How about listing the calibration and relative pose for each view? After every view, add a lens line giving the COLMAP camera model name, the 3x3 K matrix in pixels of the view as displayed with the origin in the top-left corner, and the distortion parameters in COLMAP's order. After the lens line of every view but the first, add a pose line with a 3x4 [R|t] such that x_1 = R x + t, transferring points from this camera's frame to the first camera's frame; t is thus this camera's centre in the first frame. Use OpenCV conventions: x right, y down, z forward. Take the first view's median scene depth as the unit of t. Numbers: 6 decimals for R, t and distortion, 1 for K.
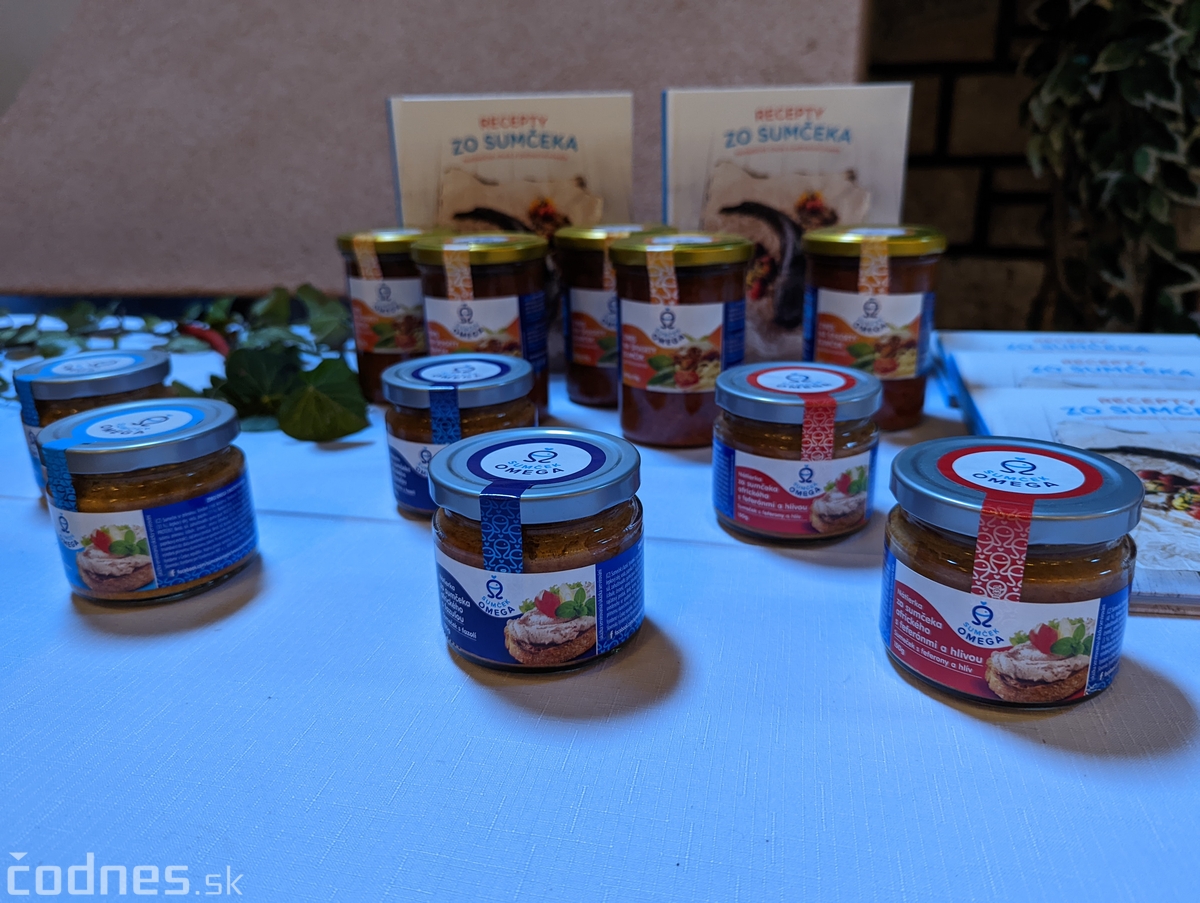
lens RADIAL K [[845.7, 0, 598.2], [0, 845.7, 449.0], [0, 0, 1]] dist [0.014107, 0.001873]
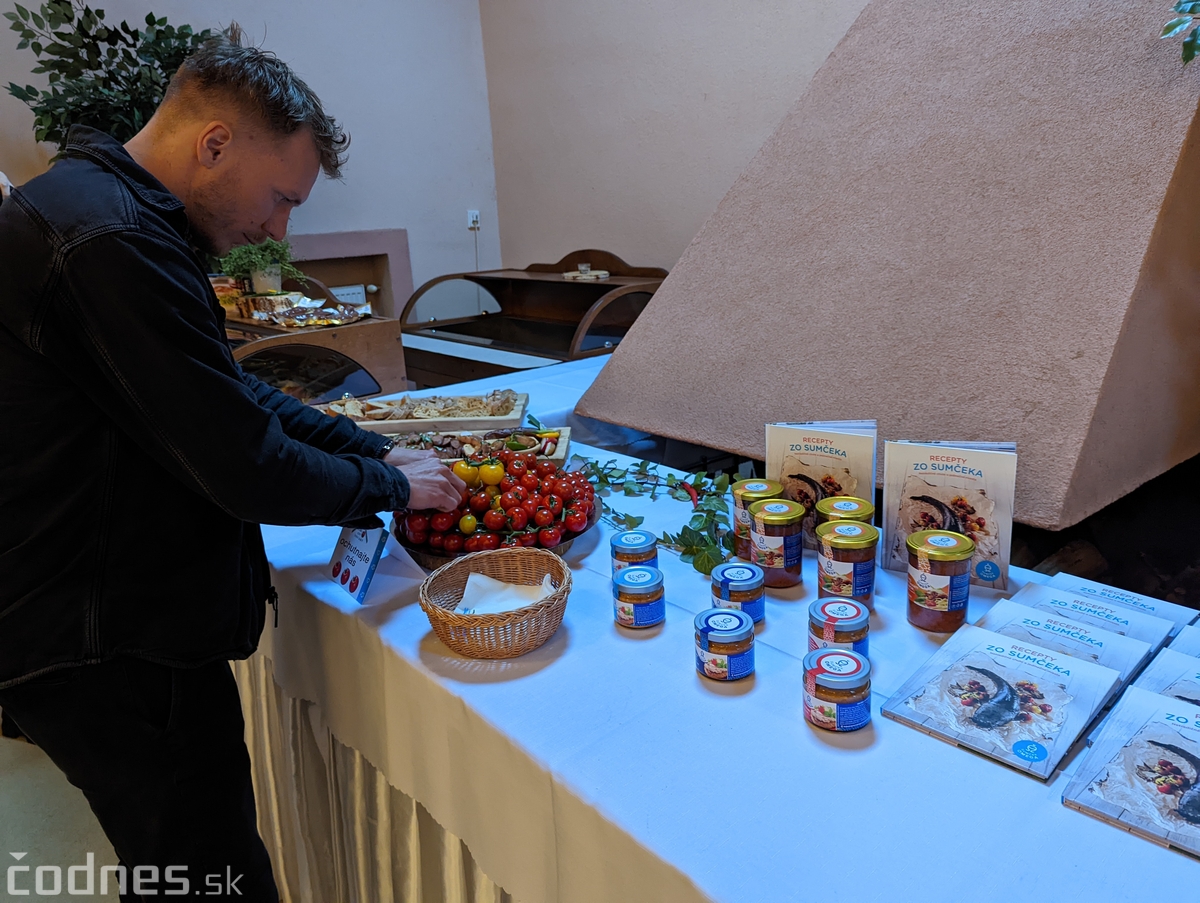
lens RADIAL K [[845.7, 0, 598.5], [0, 845.7, 451.8], [0, 0, 1]] dist [0.014107, 0.001873]
pose [[0.805382, 0.151116, -0.573170, 0.701718], [-0.150174, 0.987429, 0.049321, -0.386487], [0.573418, 0.046353, 0.817951, -1.104376]]
